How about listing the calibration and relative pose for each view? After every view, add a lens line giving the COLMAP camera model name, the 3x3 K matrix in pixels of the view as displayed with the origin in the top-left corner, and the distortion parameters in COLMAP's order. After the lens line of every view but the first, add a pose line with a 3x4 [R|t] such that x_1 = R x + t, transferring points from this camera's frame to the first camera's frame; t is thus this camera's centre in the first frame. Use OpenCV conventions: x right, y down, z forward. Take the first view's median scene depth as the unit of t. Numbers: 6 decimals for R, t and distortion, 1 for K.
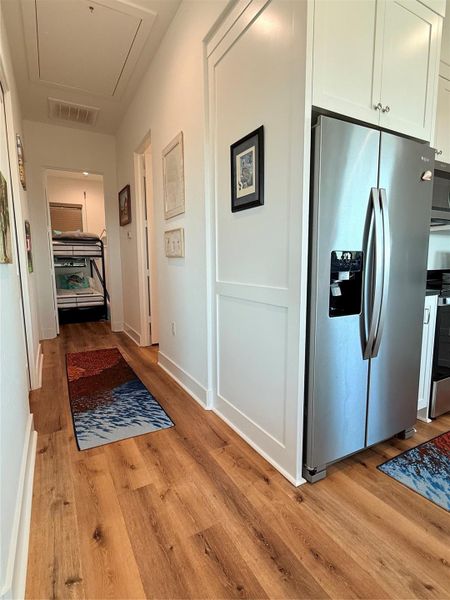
lens RADIAL K [[313.3, 0, 225.3], [0, 313.3, 299.3], [0, 0, 1]] dist [-0.000486, -0.000385]
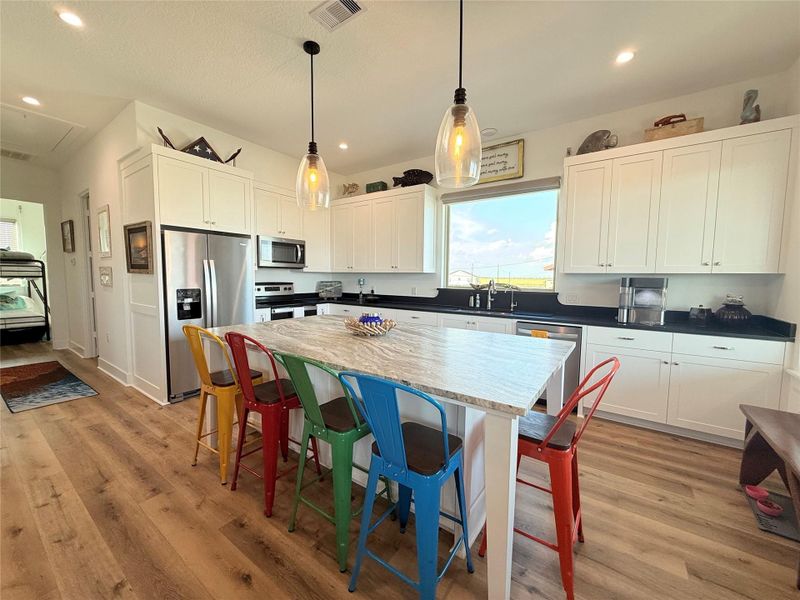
lens RADIAL K [[317.7, 0, 396.0], [0, 317.7, 297.2], [0, 0, 1]] dist [-0.000079, 0.000273]
pose [[0.901879, -0.012492, 0.431808, 0.529744], [0.034973, 0.998412, -0.044161, 0.034988], [-0.430571, 0.054929, 0.900884, -1.137807]]
